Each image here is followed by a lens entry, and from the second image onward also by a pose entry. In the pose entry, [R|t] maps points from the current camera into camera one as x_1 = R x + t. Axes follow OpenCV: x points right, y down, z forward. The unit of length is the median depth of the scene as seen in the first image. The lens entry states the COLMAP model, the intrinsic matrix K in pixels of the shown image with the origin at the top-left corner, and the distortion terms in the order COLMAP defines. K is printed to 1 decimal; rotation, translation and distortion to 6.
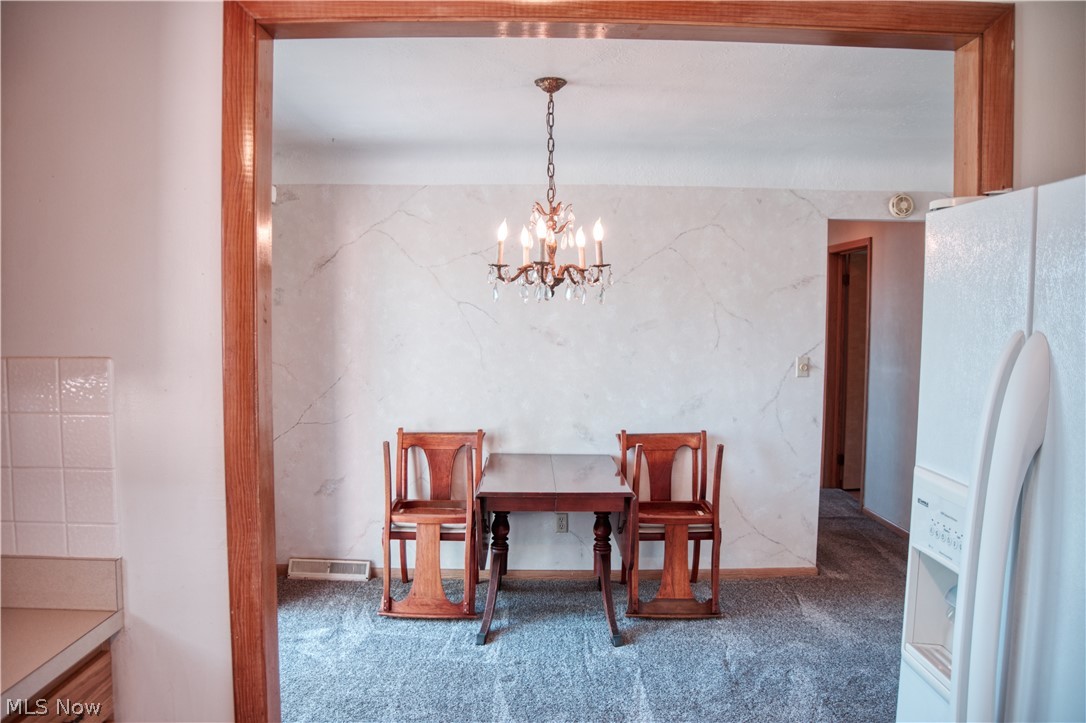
lens RADIAL K [[783.0, 0, 538.7], [0, 783.0, 362.8], [0, 0, 1]] dist [-0.119059, 0.049938]
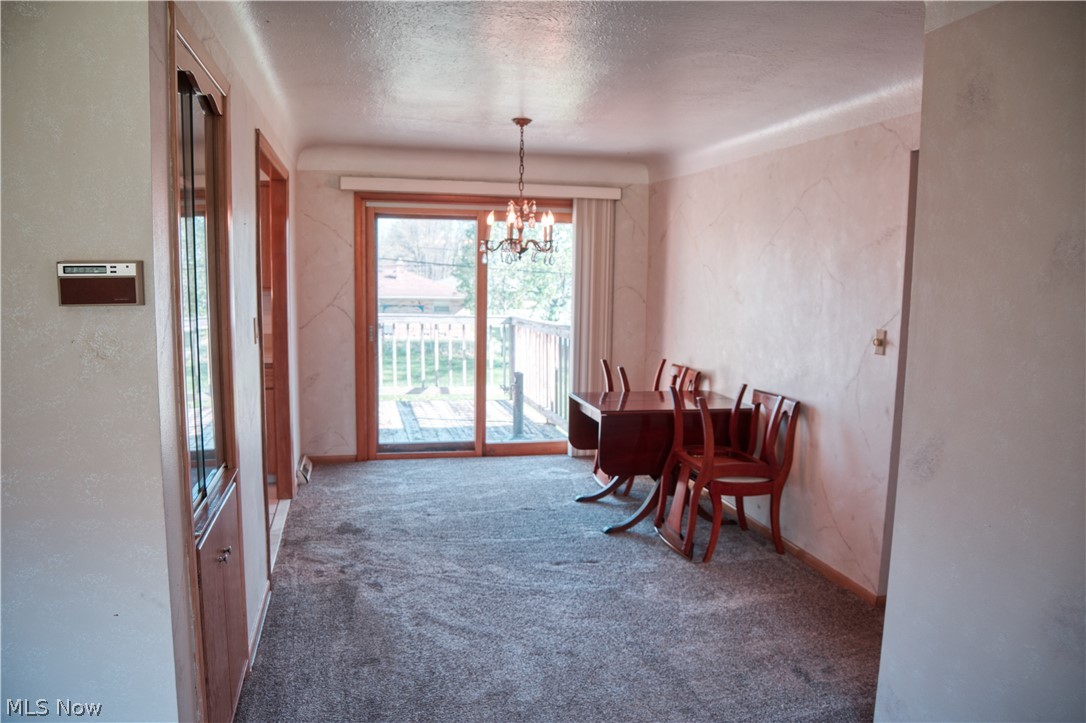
lens RADIAL K [[783.0, 0, 535.5], [0, 783.0, 361.7], [0, 0, 1]] dist [-0.119059, 0.049938]
pose [[0.195622, 0.108032, -0.974711, 1.061771], [-0.074930, 0.992655, 0.094983, -0.023328], [0.977813, 0.054454, 0.202280, 0.494563]]
